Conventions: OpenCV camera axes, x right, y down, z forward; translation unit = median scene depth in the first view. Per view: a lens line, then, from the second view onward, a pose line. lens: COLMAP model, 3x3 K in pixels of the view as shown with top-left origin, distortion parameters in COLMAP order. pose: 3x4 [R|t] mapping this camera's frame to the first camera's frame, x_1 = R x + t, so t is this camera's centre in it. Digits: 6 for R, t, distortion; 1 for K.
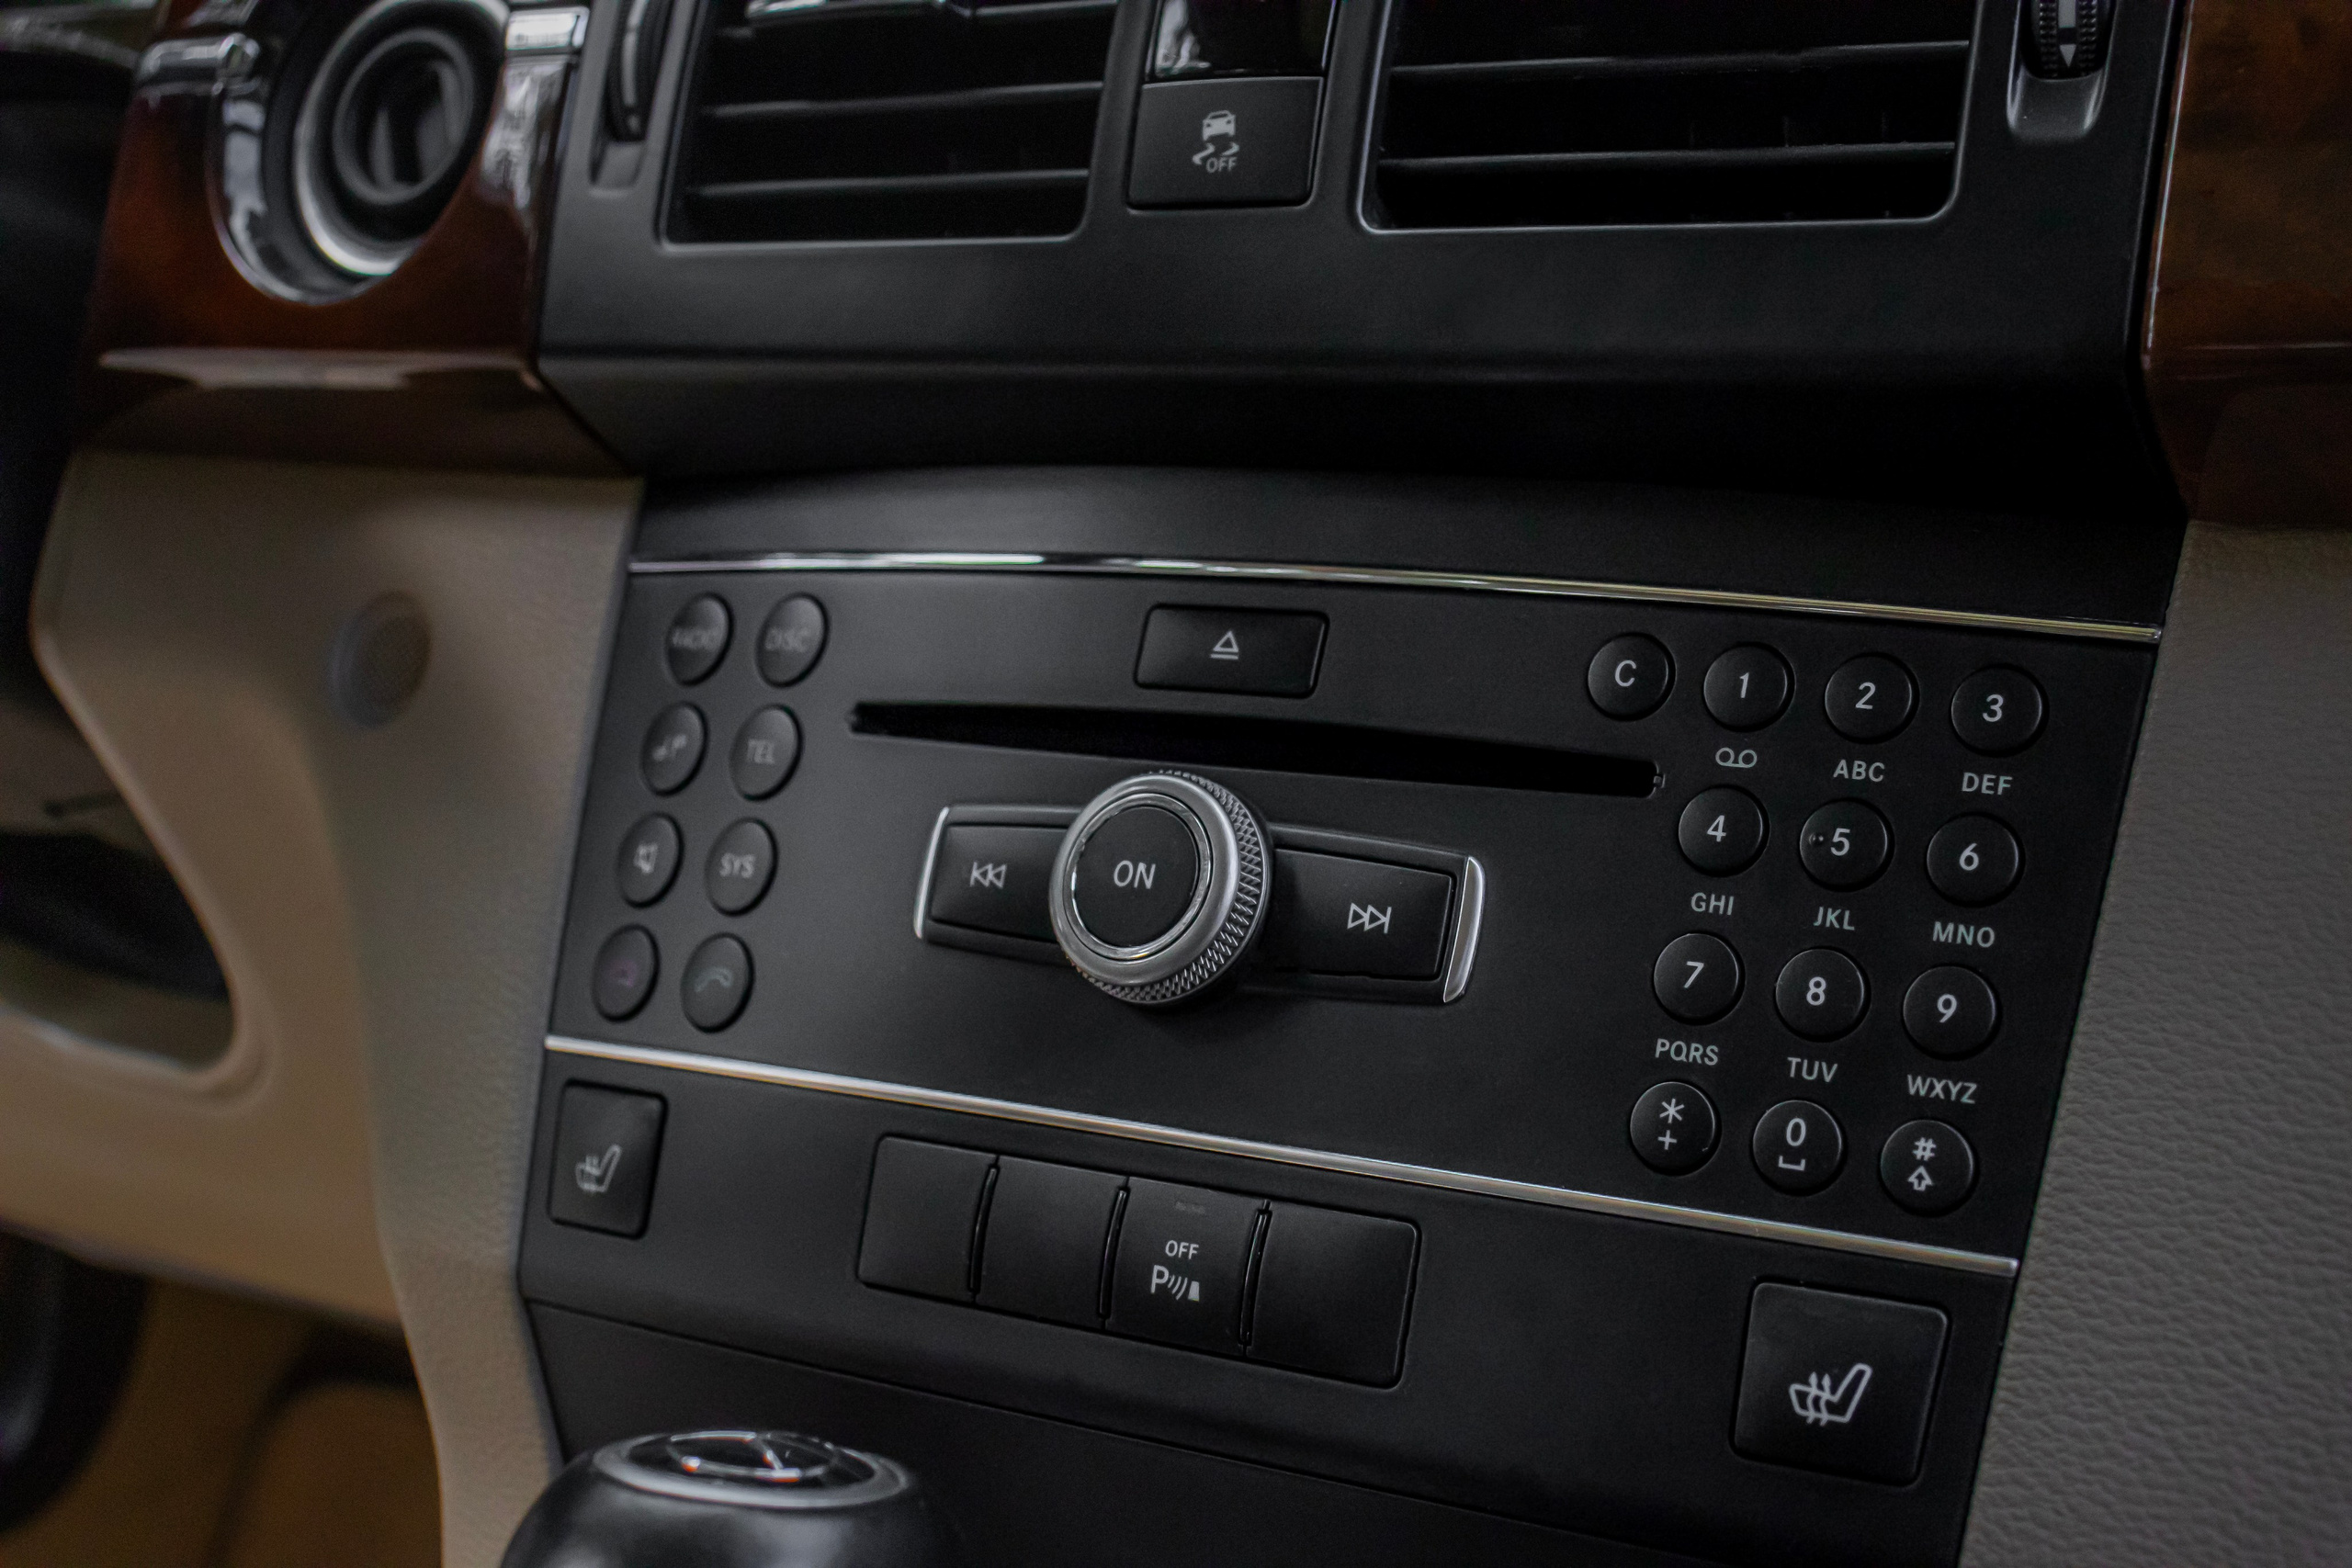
lens RADIAL K [[3296.7, 0, 1221.9], [0, 3296.7, 794.9], [0, 0, 1]] dist [0.053814, 0.000000]
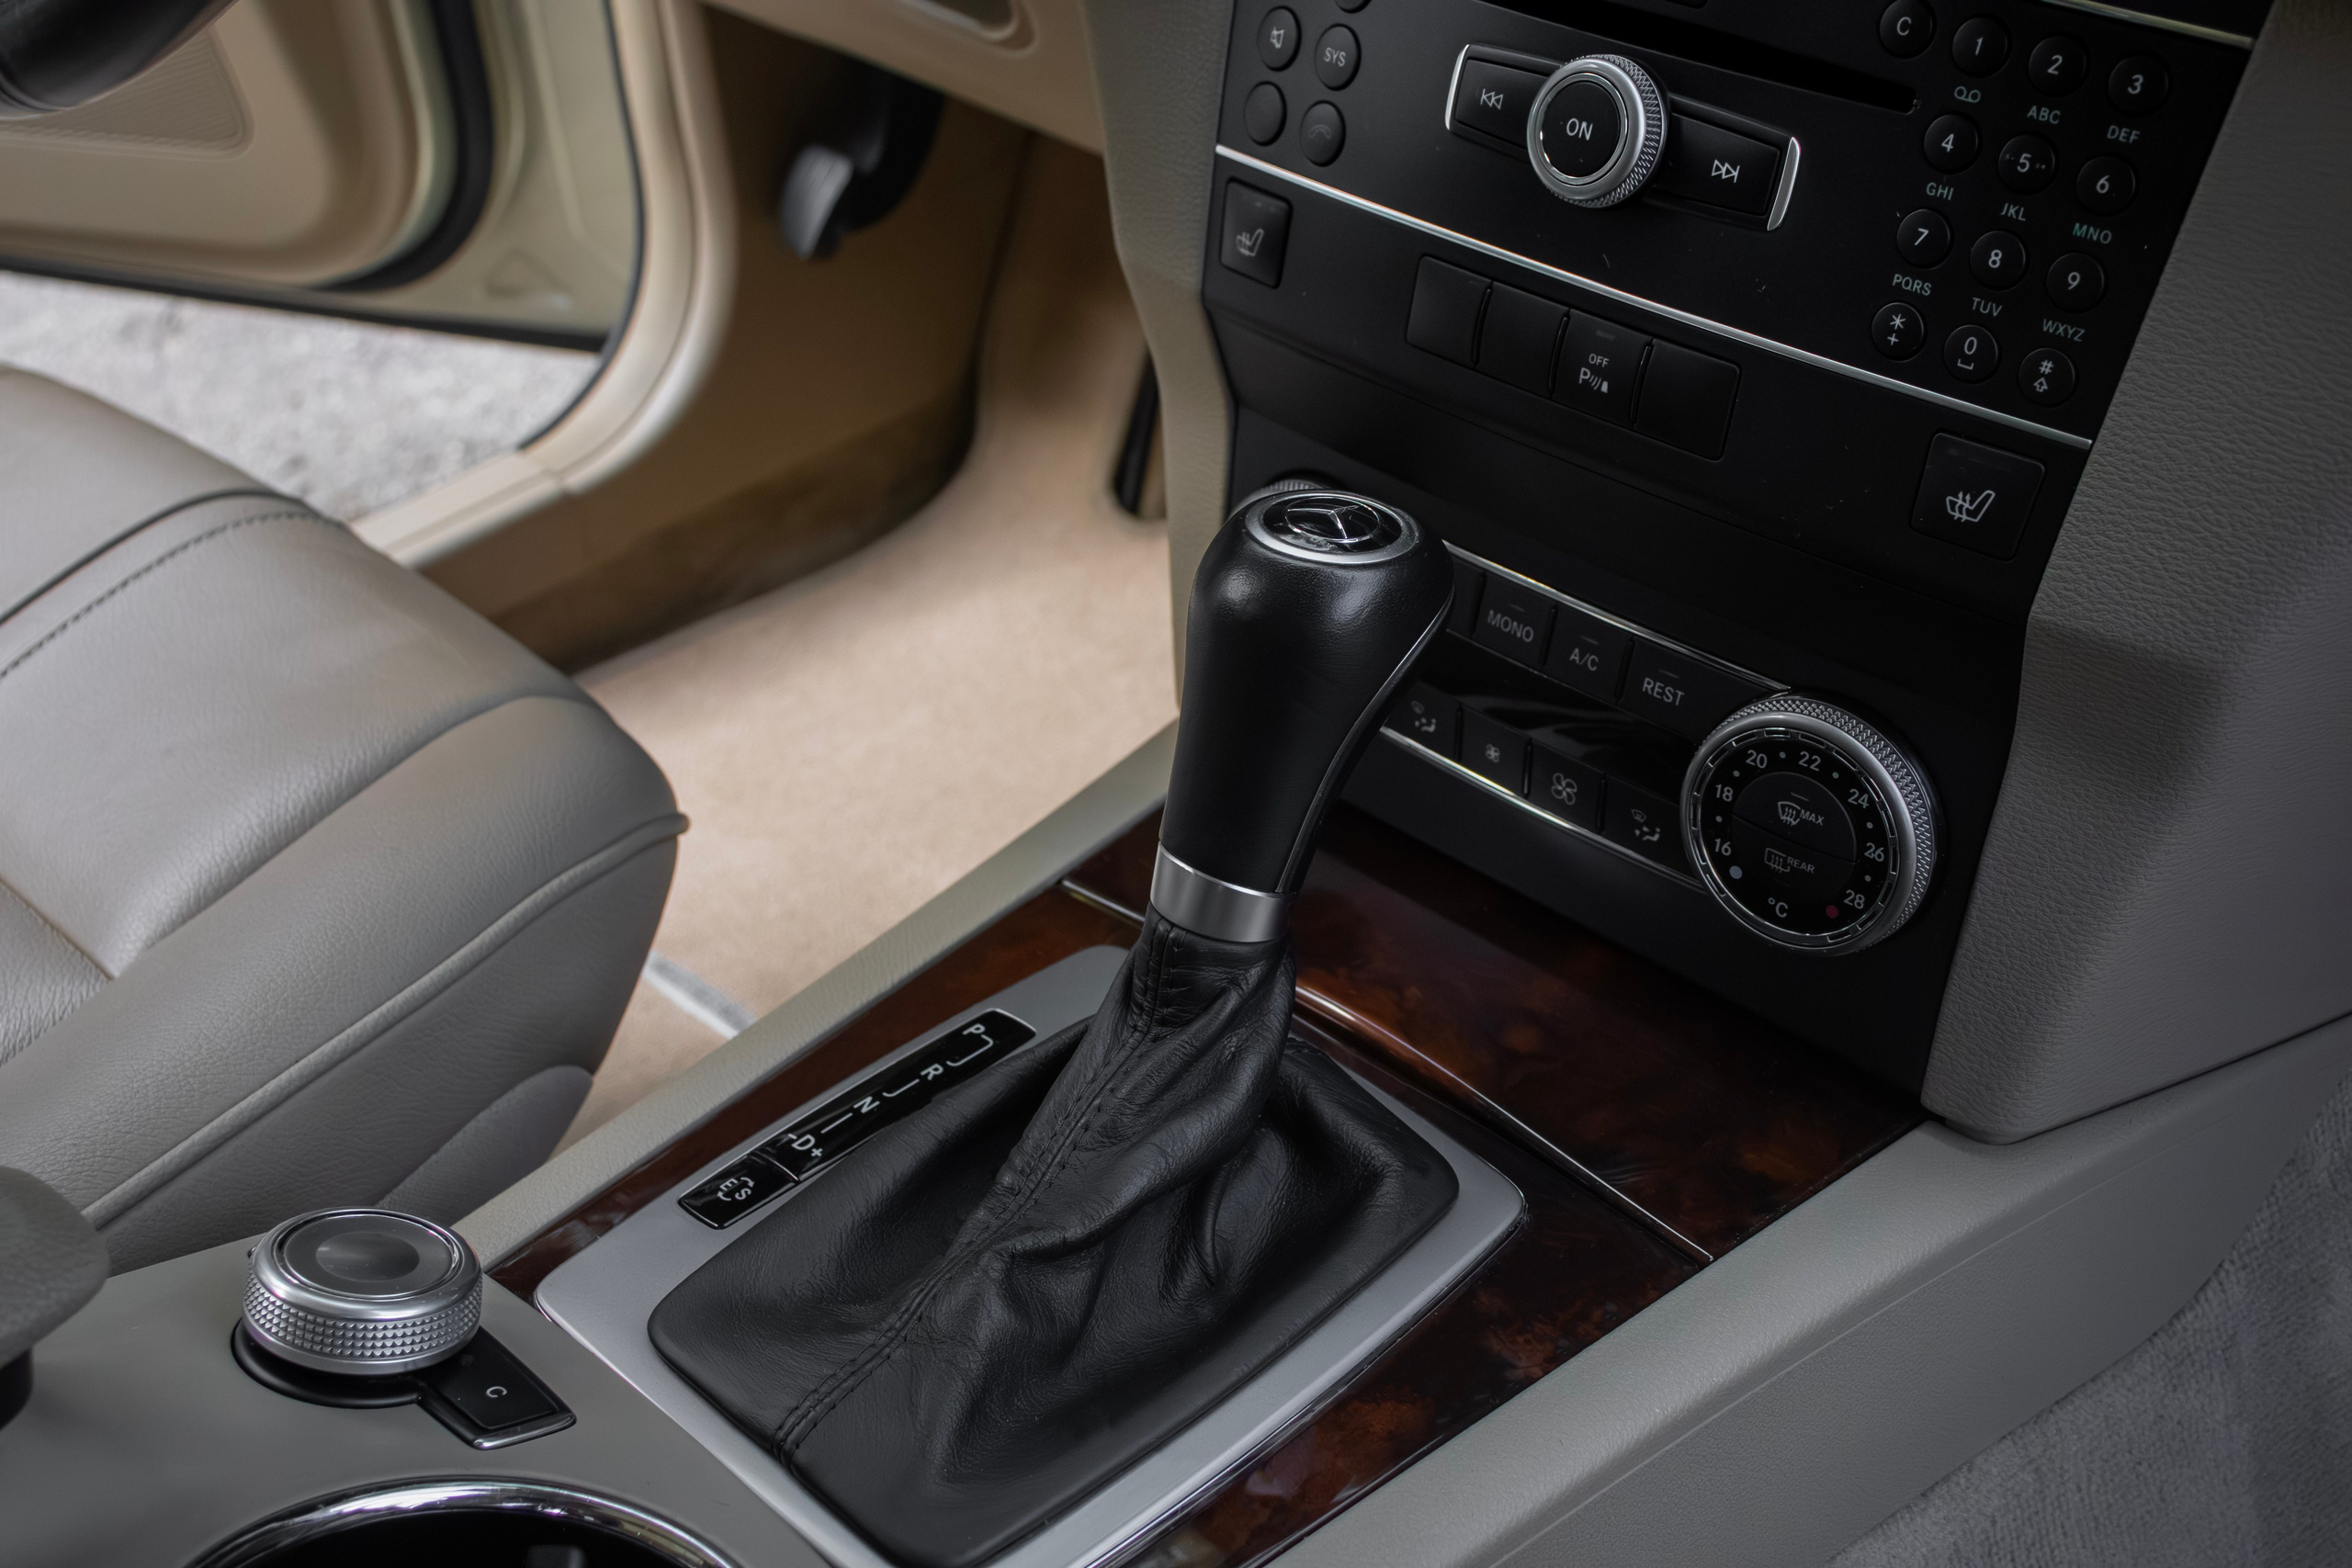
lens RADIAL K [[2735.1, 0, 1282.9], [0, 2735.1, 757.6], [0, 0, 1]] dist [0.051958, 0.000000]
pose [[0.983516, 0.073171, -0.165357, 0.073505], [0.012685, 0.884296, 0.466754, -0.325954], [0.180377, -0.461158, 0.868791, -0.300079]]
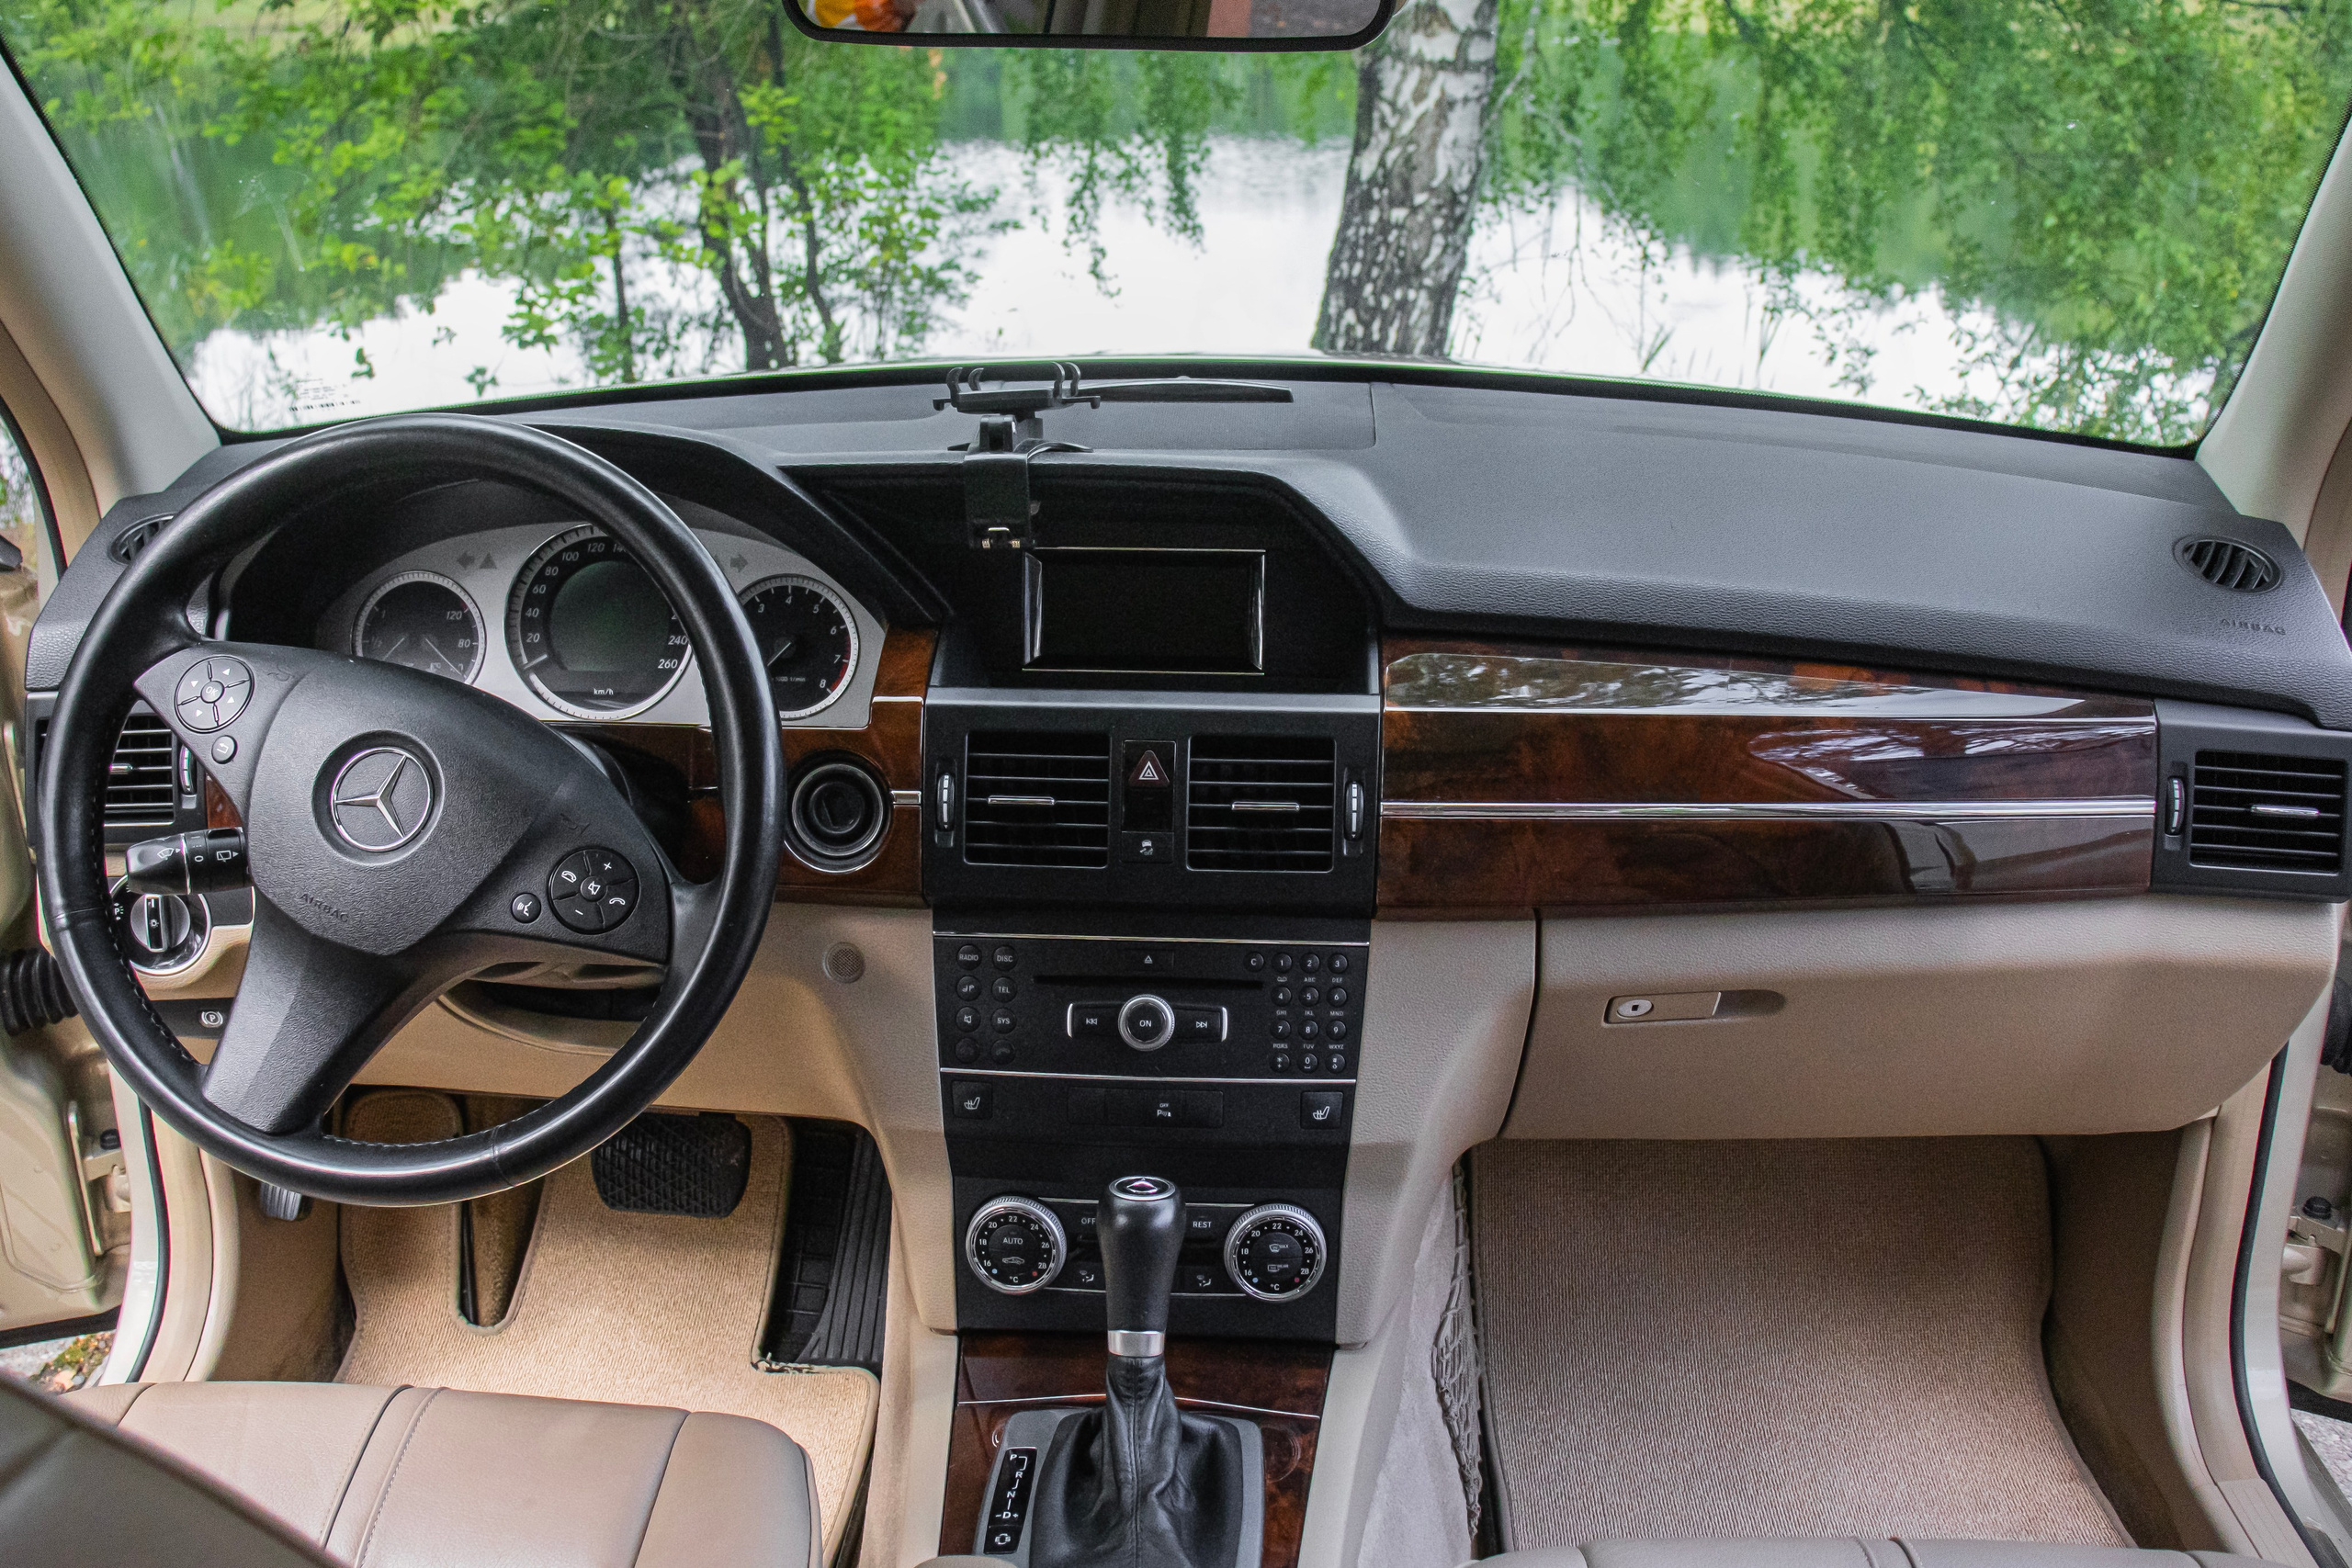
lens RADIAL K [[2234.0, 0, 1190.6], [0, 2234.0, 778.8], [0, 0, 1]] dist [-0.118212, 0.000000]
pose [[0.861592, -0.163640, 0.480501, -1.298109], [0.056407, 0.971614, 0.229749, -0.932362], [-0.504458, -0.170846, 0.846365, -1.381532]]
